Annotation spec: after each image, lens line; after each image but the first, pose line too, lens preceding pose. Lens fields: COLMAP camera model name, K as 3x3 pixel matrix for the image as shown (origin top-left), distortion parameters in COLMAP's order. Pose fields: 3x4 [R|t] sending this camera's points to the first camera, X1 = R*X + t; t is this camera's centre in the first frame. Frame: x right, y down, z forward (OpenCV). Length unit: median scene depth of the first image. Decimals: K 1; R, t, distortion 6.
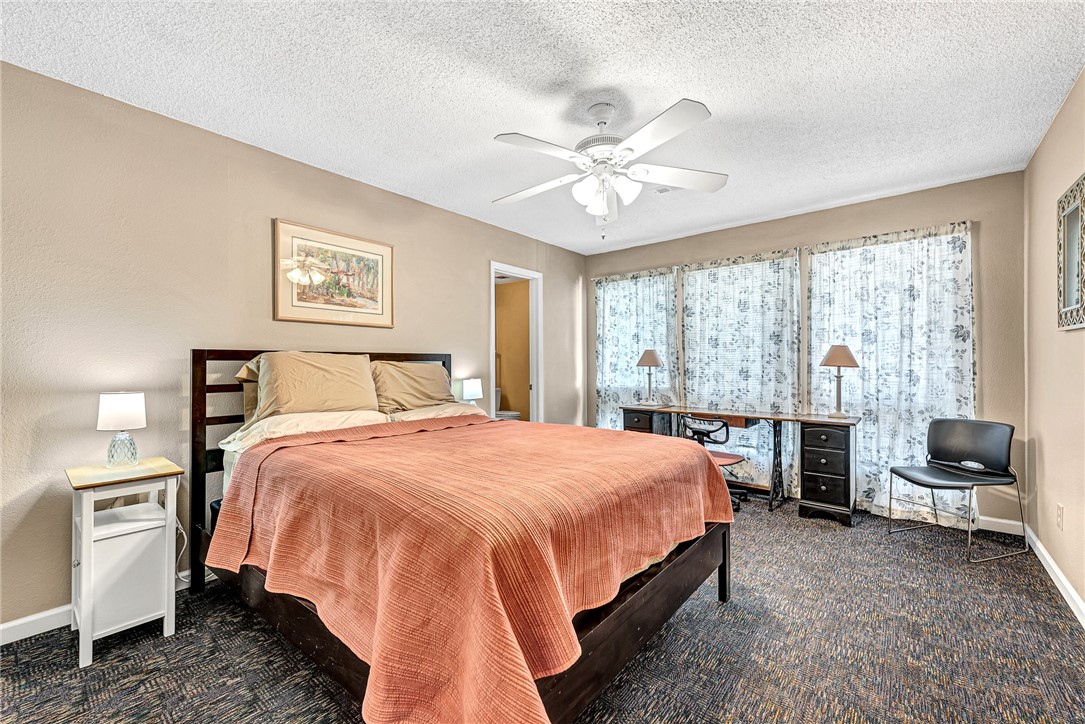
lens RADIAL K [[433.1, 0, 541.4], [0, 433.1, 360.0], [0, 0, 1]] dist [0.001804, 0.000019]
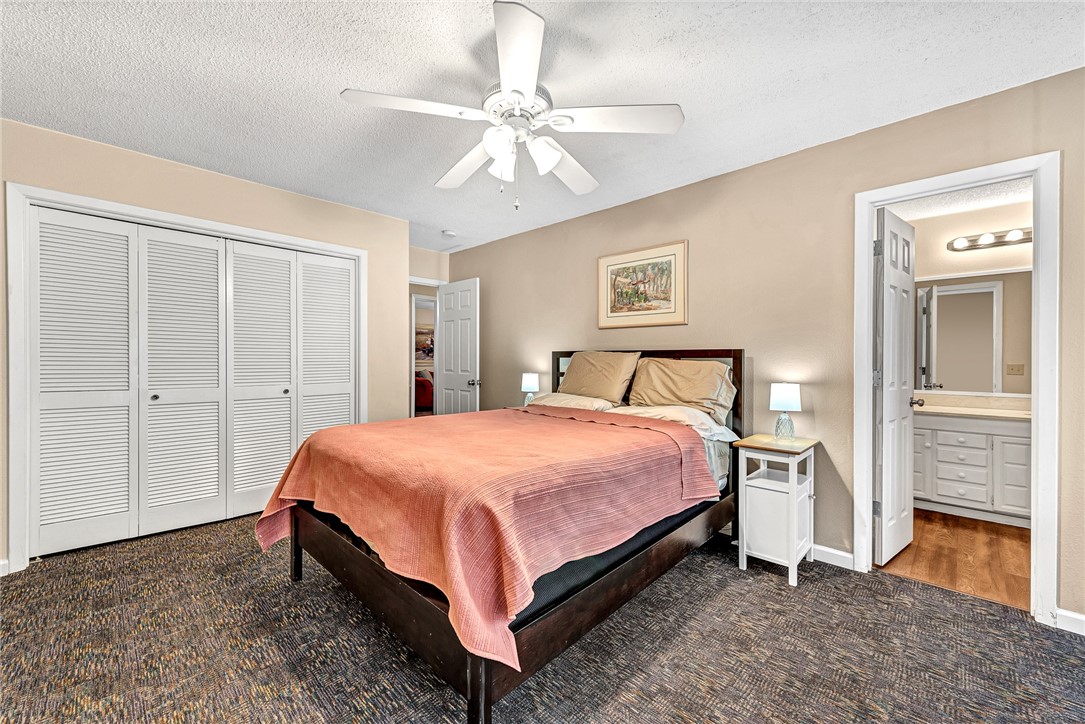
lens RADIAL K [[429.6, 0, 554.8], [0, 429.6, 362.1], [0, 0, 1]] dist [-0.001405, -0.000202]
pose [[-0.049479, 0.009598, -0.998729, 0.710273], [0.004100, 0.999947, 0.009407, 0.001722], [0.998767, -0.003629, -0.049516, 0.826807]]
